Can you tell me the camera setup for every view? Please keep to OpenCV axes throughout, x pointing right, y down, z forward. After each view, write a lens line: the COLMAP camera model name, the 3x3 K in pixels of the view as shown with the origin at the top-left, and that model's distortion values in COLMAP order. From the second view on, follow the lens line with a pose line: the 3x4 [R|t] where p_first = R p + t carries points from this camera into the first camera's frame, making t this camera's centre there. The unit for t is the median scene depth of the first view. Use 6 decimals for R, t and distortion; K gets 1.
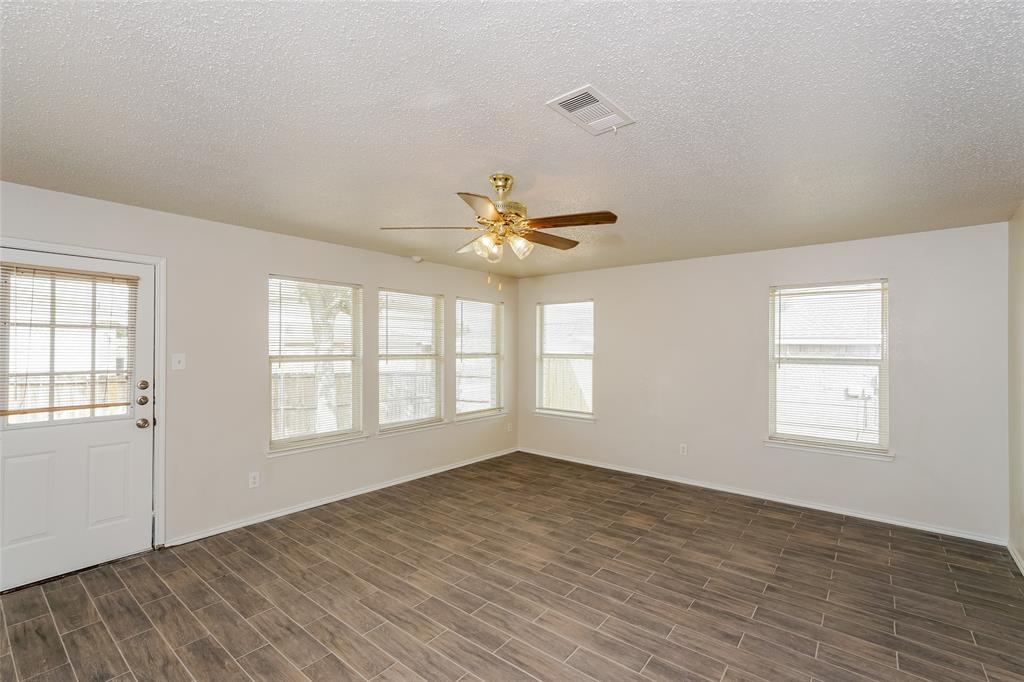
lens RADIAL K [[454.1, 0, 514.3], [0, 454.1, 343.2], [0, 0, 1]] dist [-0.010067, 0.005509]
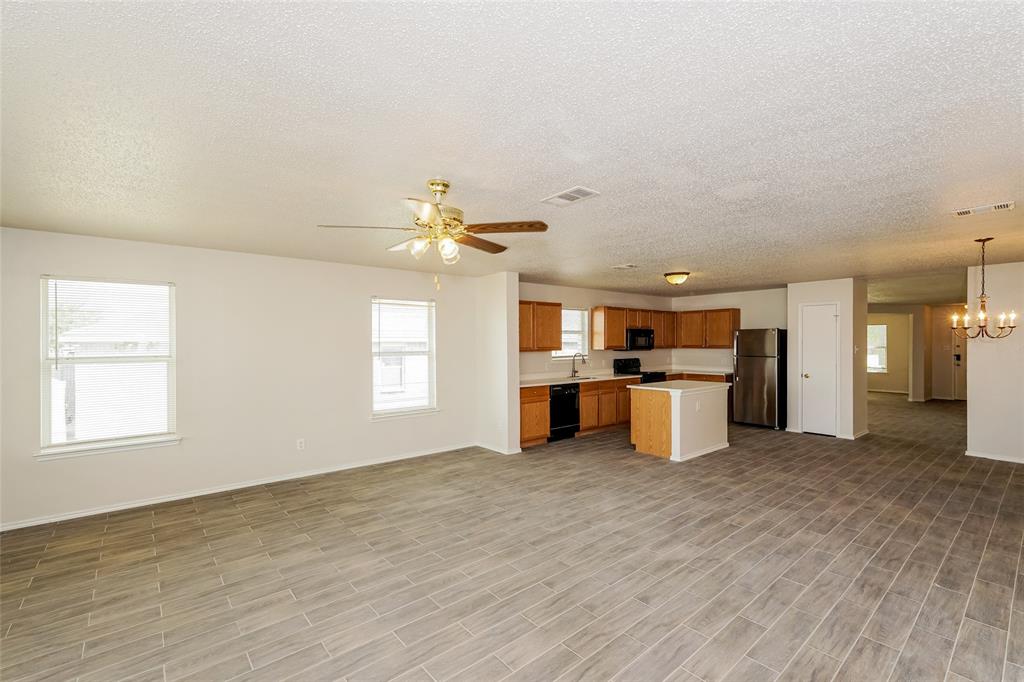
lens RADIAL K [[454.1, 0, 514.8], [0, 454.1, 340.0], [0, 0, 1]] dist [-0.010067, 0.005509]
pose [[0.185307, 0.000702, 0.982680, -0.693813], [0.003296, 0.999994, -0.001336, 0.001428], [-0.982675, 0.003486, 0.185303, 0.424970]]
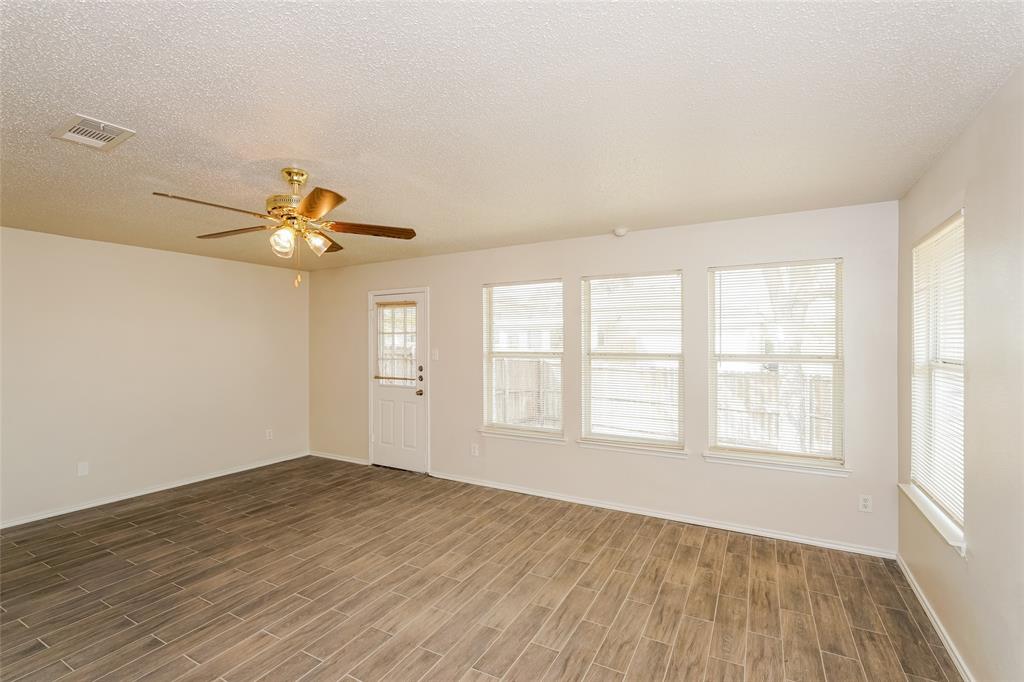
lens RADIAL K [[454.1, 0, 498.6], [0, 454.1, 342.7], [0, 0, 1]] dist [-0.010067, 0.005509]
pose [[0.158637, -0.008859, -0.987297, 0.677355], [0.010579, 0.999918, -0.007273, 0.013803], [0.987280, -0.009291, 0.158718, 0.855622]]
